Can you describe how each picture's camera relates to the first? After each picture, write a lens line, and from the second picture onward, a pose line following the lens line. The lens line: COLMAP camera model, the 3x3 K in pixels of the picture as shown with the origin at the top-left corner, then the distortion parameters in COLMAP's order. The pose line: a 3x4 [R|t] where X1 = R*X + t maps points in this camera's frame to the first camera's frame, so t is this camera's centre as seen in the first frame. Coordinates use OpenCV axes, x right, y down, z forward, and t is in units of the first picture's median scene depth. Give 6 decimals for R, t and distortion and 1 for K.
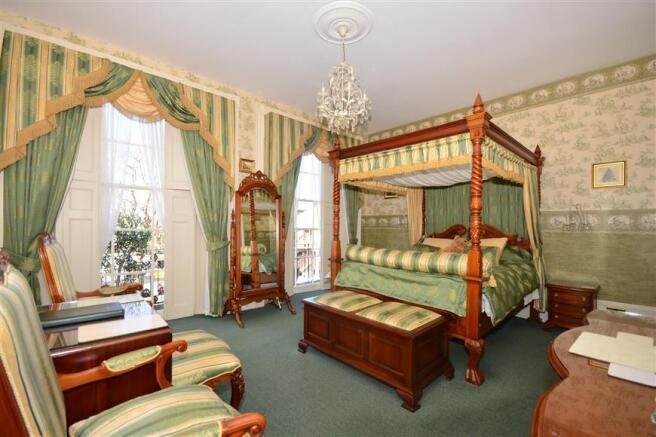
lens RADIAL K [[298.4, 0, 327.6], [0, 298.4, 220.6], [0, 0, 1]] dist [0.002674, -0.005382]
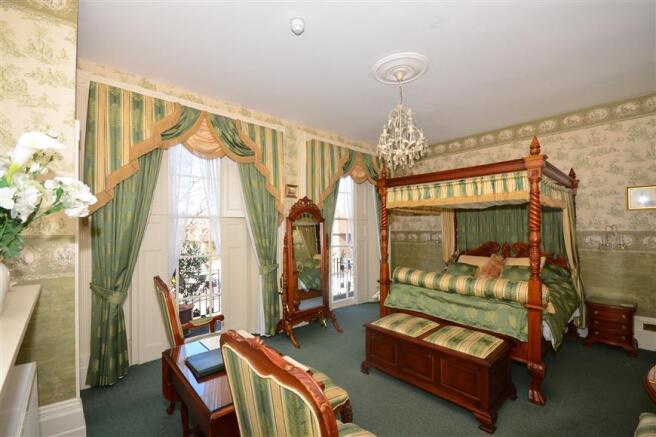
lens RADIAL K [[298.4, 0, 326.3], [0, 298.4, 219.9], [0, 0, 1]] dist [0.002674, -0.005382]
pose [[0.999813, -0.018069, -0.006832, -0.179798], [0.018002, 0.999791, -0.009643, -0.087147], [0.007005, 0.009518, 0.999930, -0.064532]]
